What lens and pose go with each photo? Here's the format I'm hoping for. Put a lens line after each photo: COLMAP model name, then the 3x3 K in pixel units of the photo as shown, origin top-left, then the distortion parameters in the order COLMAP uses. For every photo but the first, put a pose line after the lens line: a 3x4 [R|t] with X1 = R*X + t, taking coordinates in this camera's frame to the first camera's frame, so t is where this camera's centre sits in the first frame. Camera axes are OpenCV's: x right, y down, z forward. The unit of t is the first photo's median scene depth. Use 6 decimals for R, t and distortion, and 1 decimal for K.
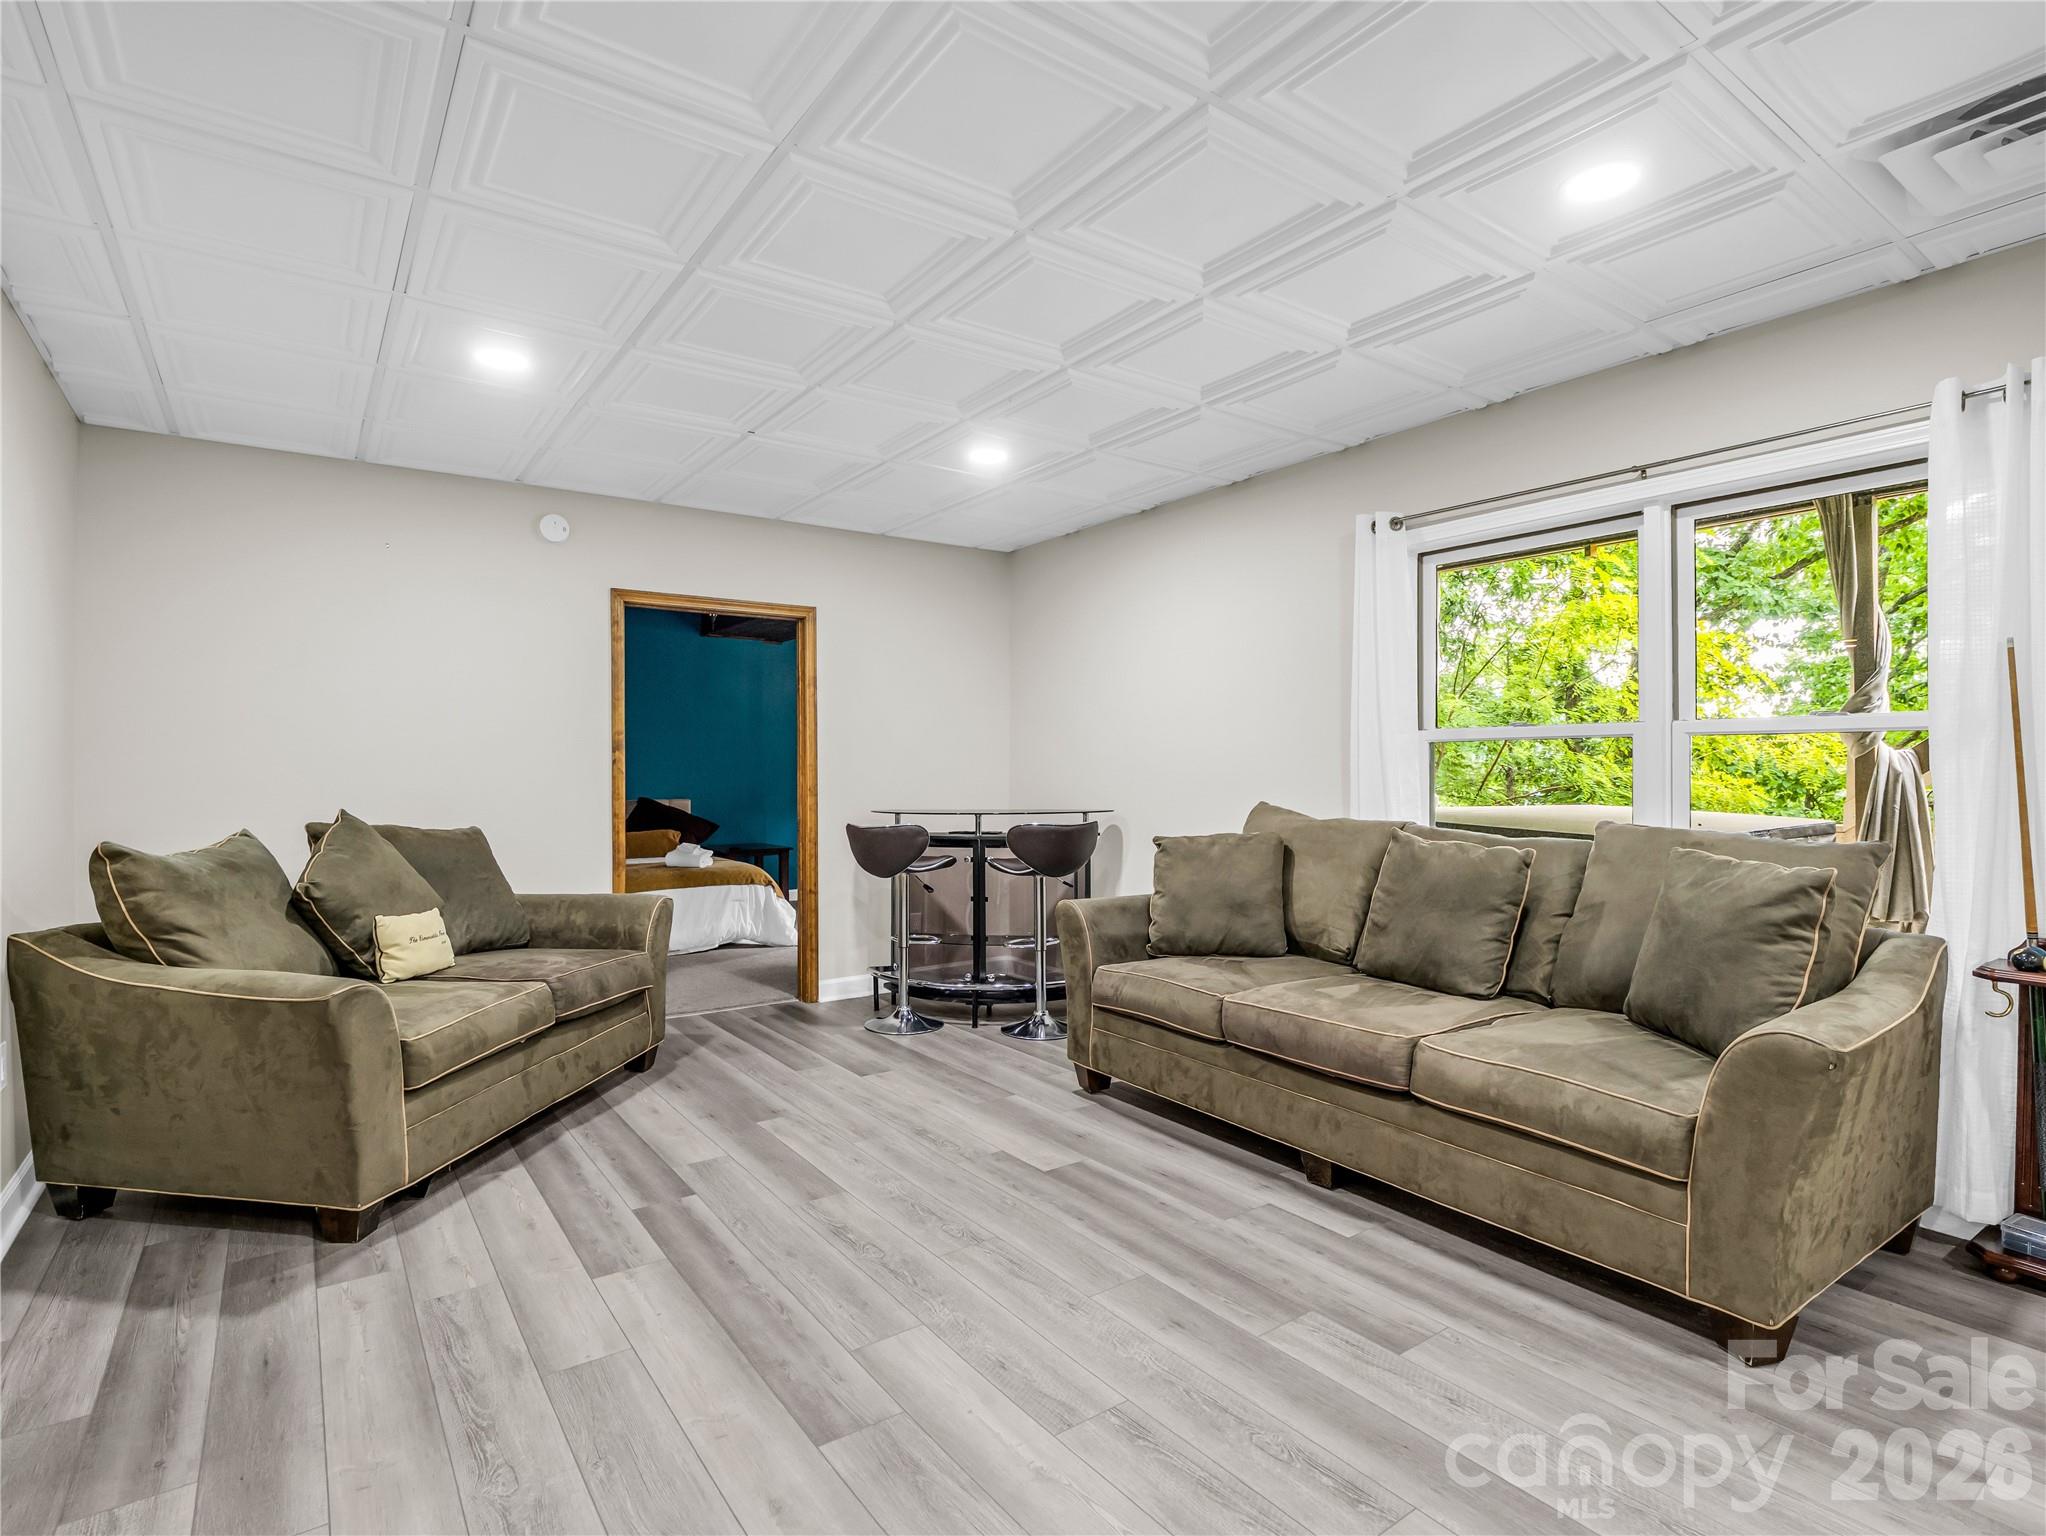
lens RADIAL K [[1023.5, 0, 1009.3], [0, 1023.5, 767.6], [0, 0, 1]] dist [-0.010807, -0.002465]
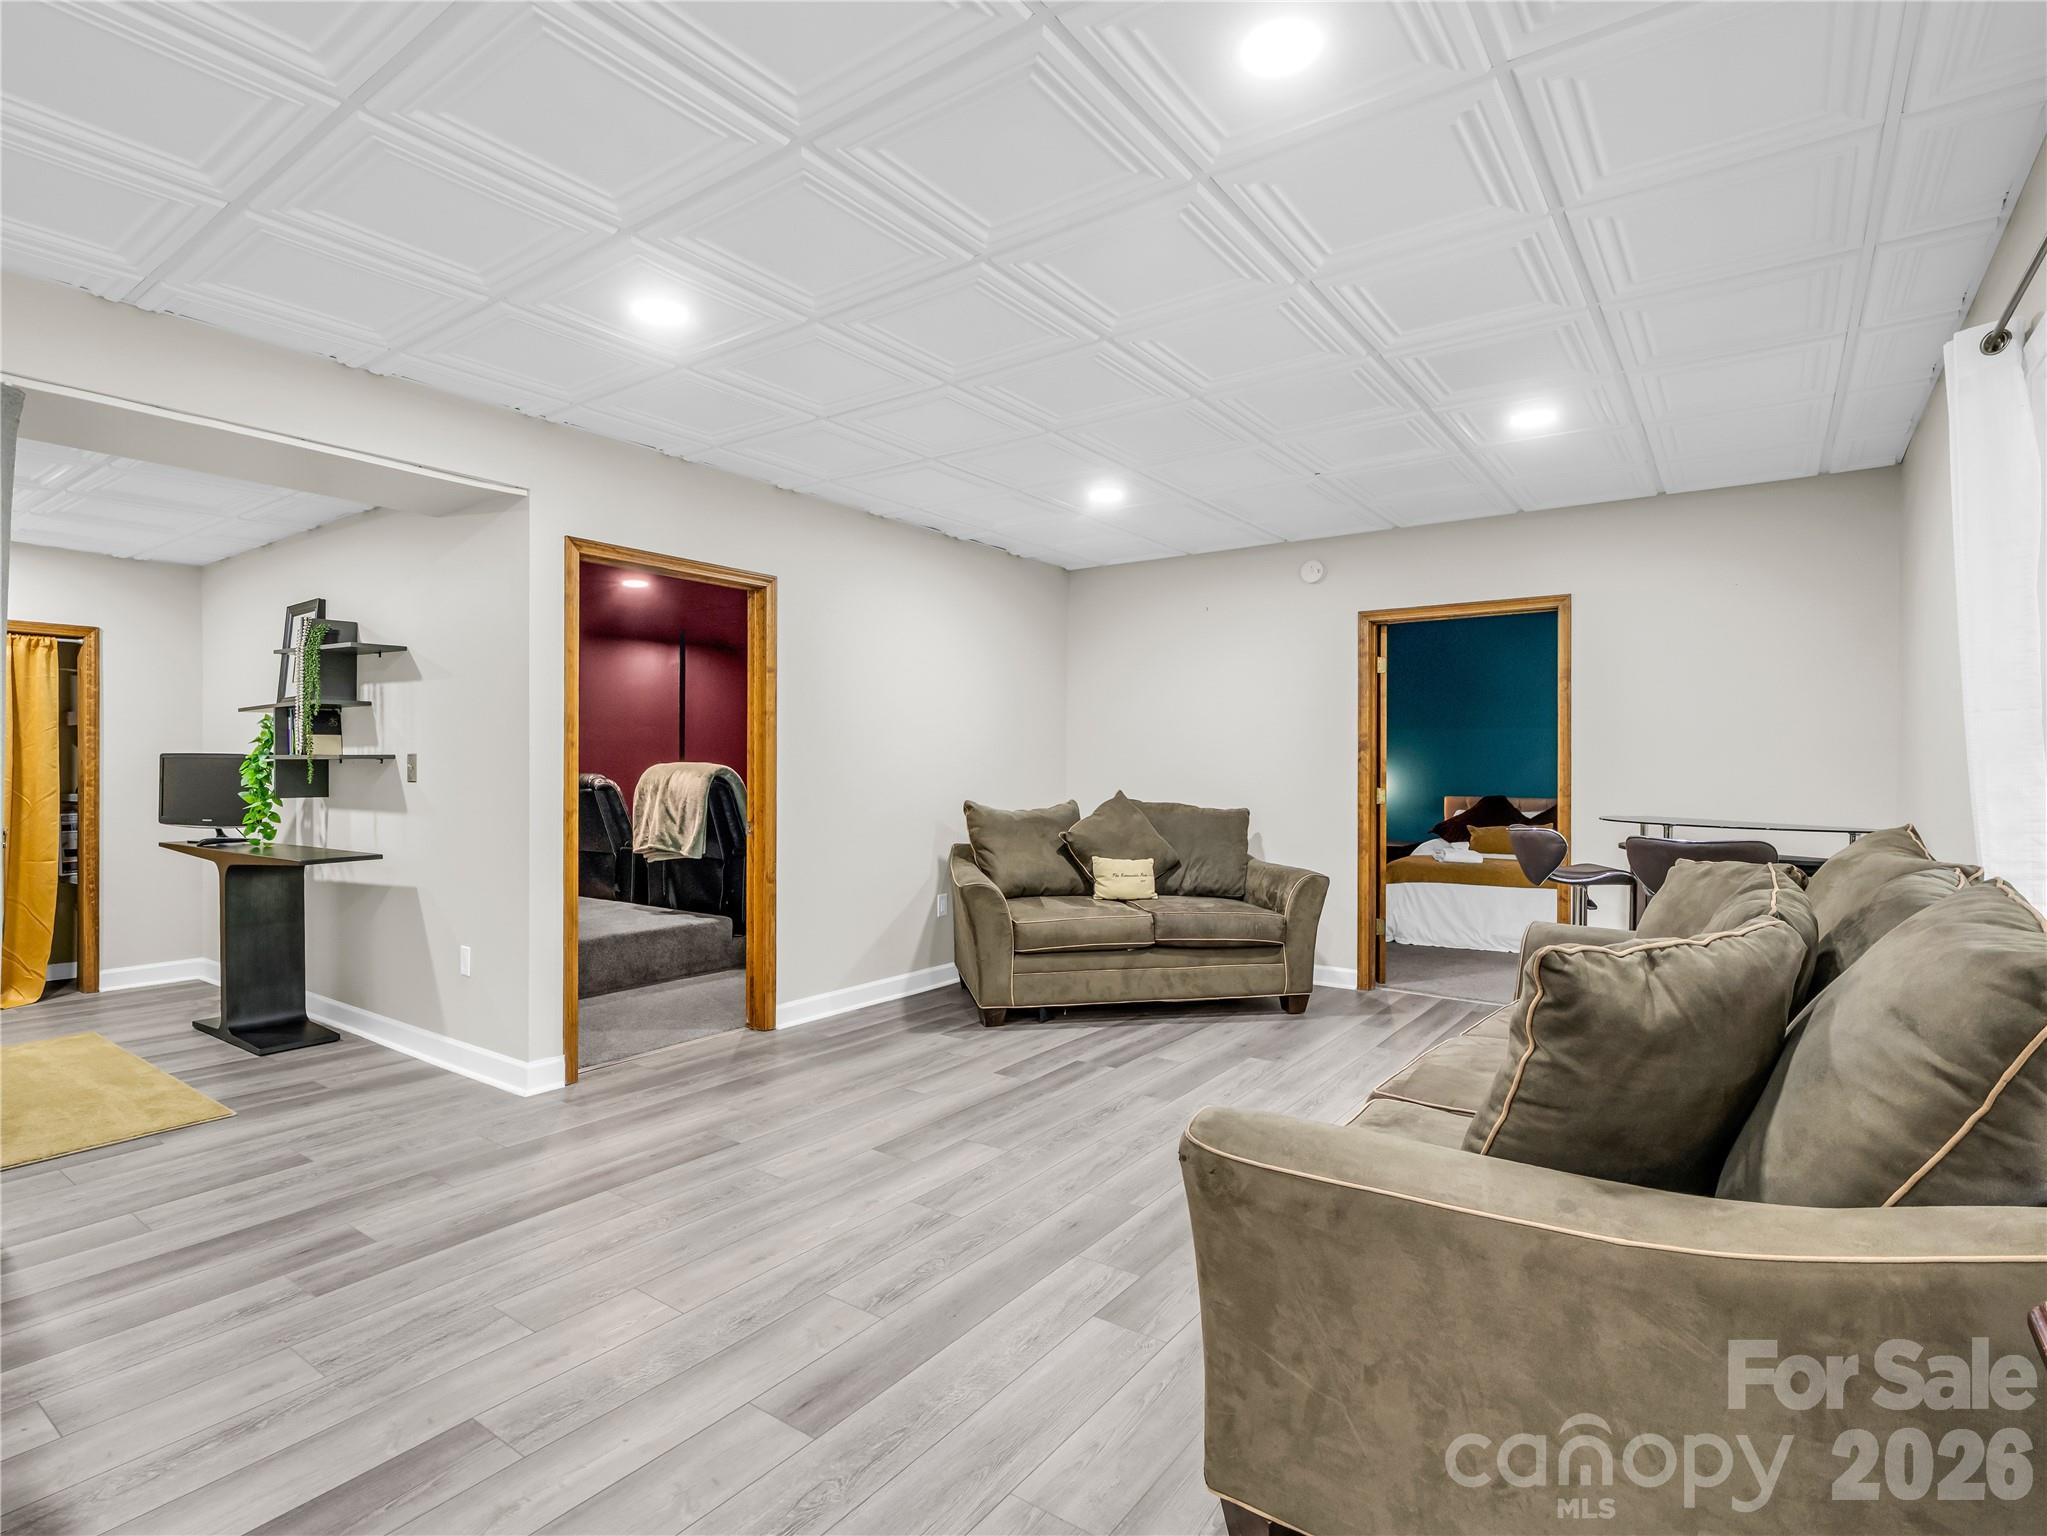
lens RADIAL K [[1024.0, 0, 1020.6], [0, 1024.0, 775.3], [0, 0, 1]] dist [-0.010807, -0.002465]
pose [[0.325398, 0.008885, -0.945535, 0.905319], [-0.007130, 0.999950, 0.006943, 0.007938], [0.945550, 0.004482, 0.325445, 0.390815]]
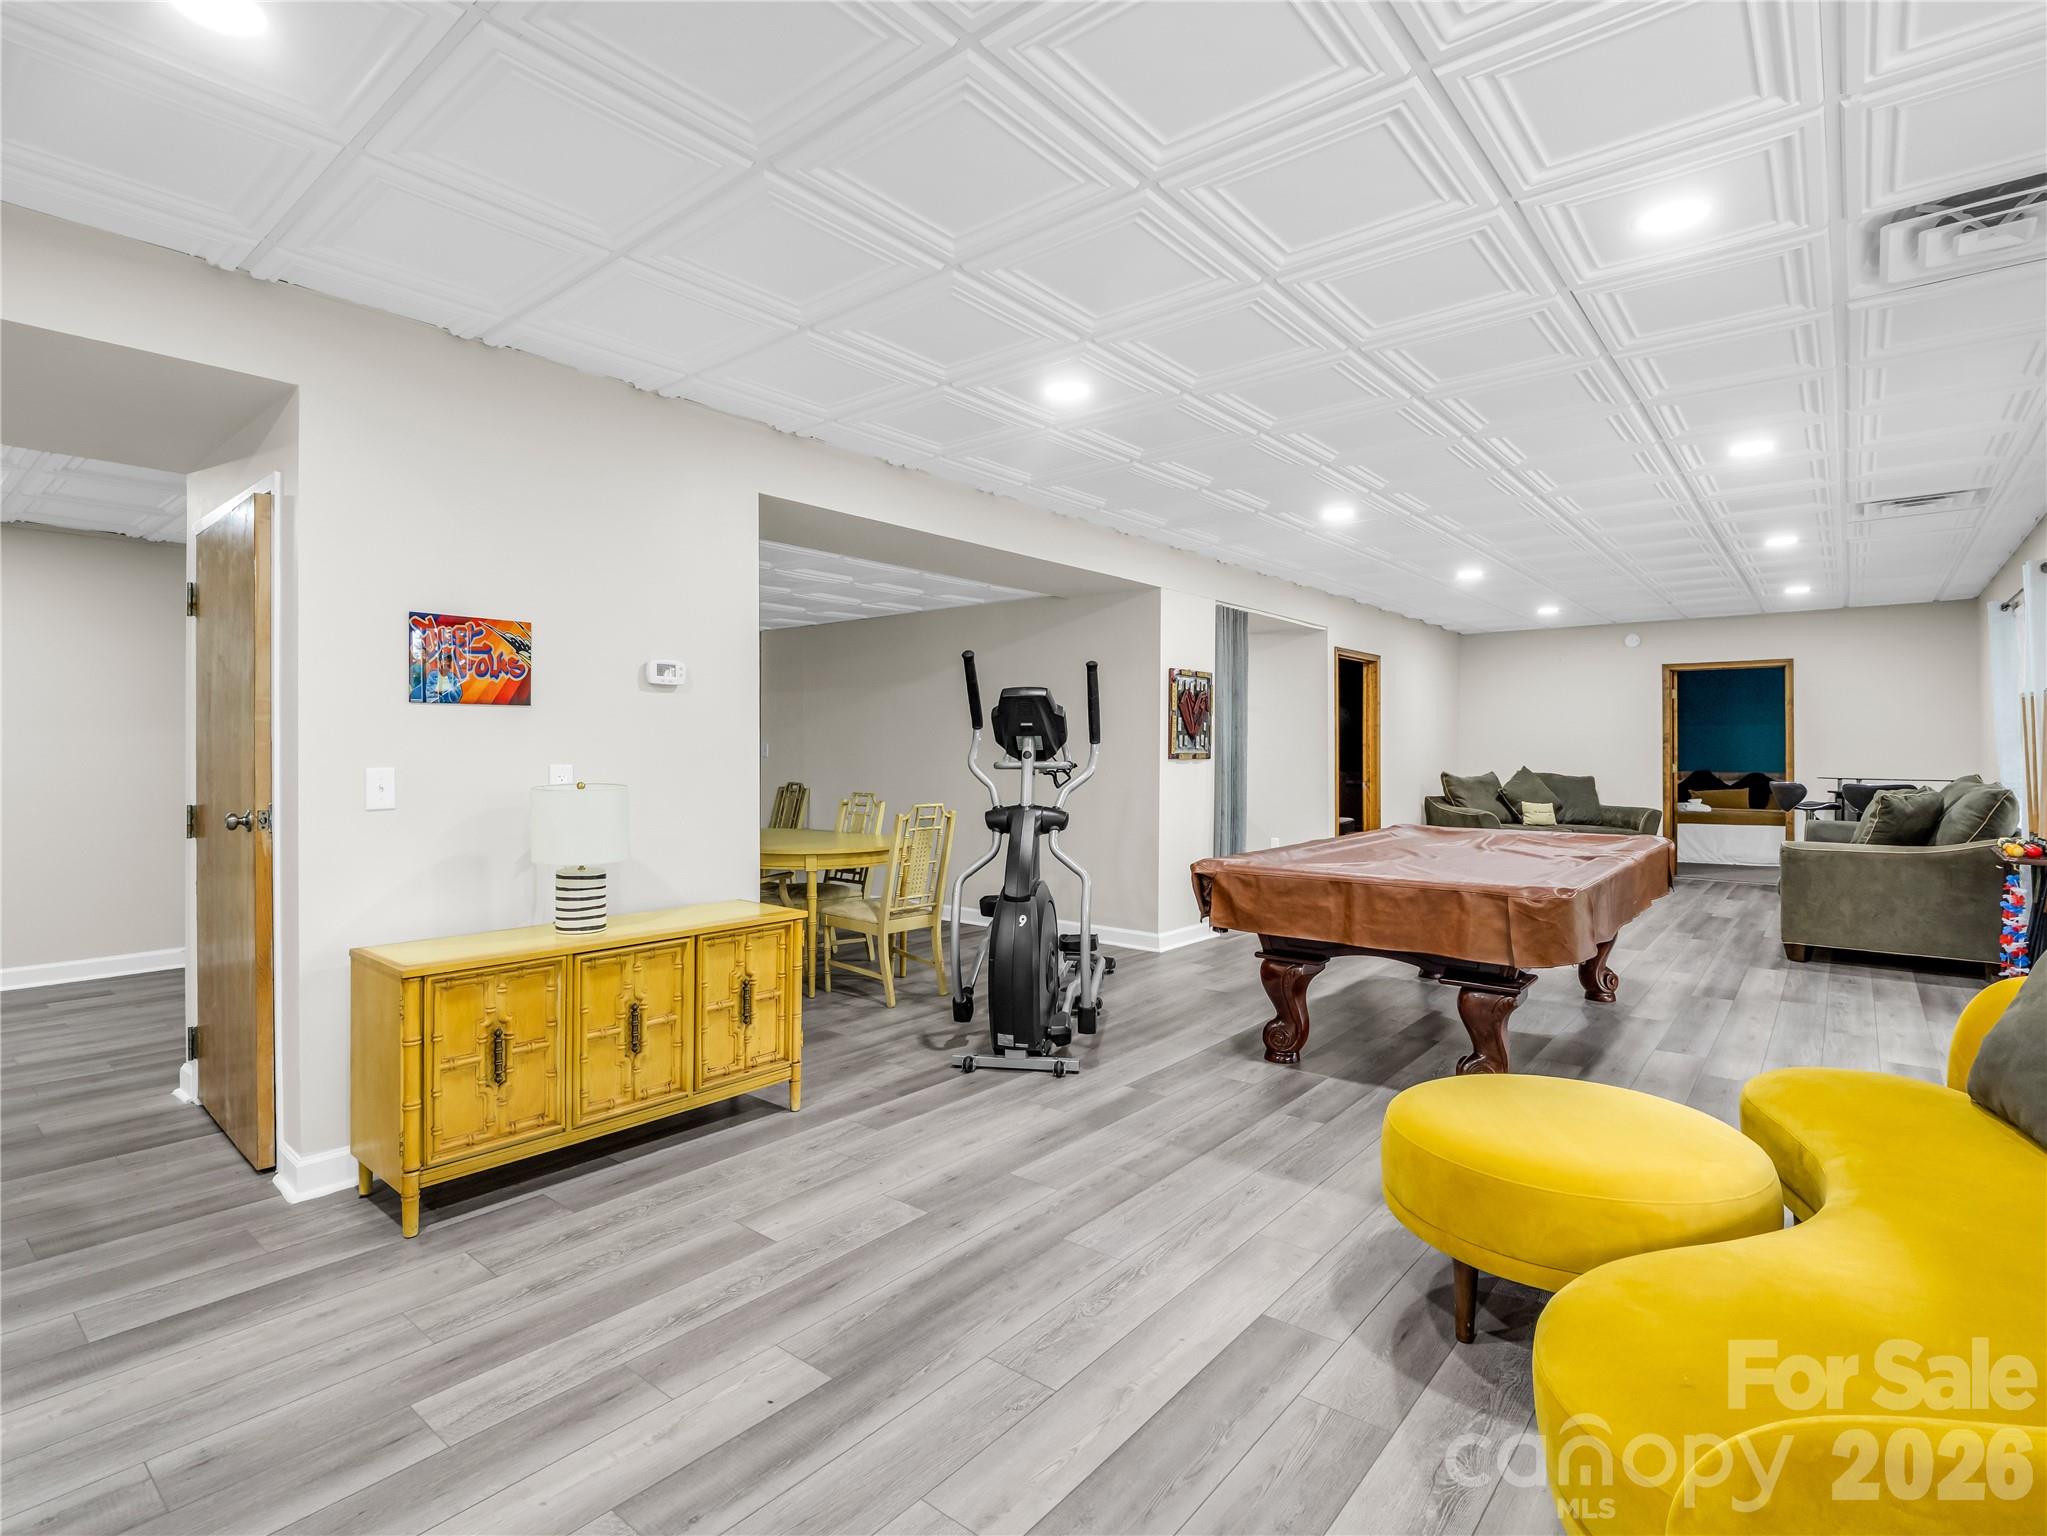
lens RADIAL K [[1024.0, 0, 1029.0], [0, 1024.0, 758.6], [0, 0, 1]] dist [-0.010807, -0.002465]
pose [[0.280923, 0.005007, -0.959717, 1.892666], [-0.002624, 0.999987, 0.004449, 0.013279], [0.959727, 0.001269, 0.280932, -1.246916]]
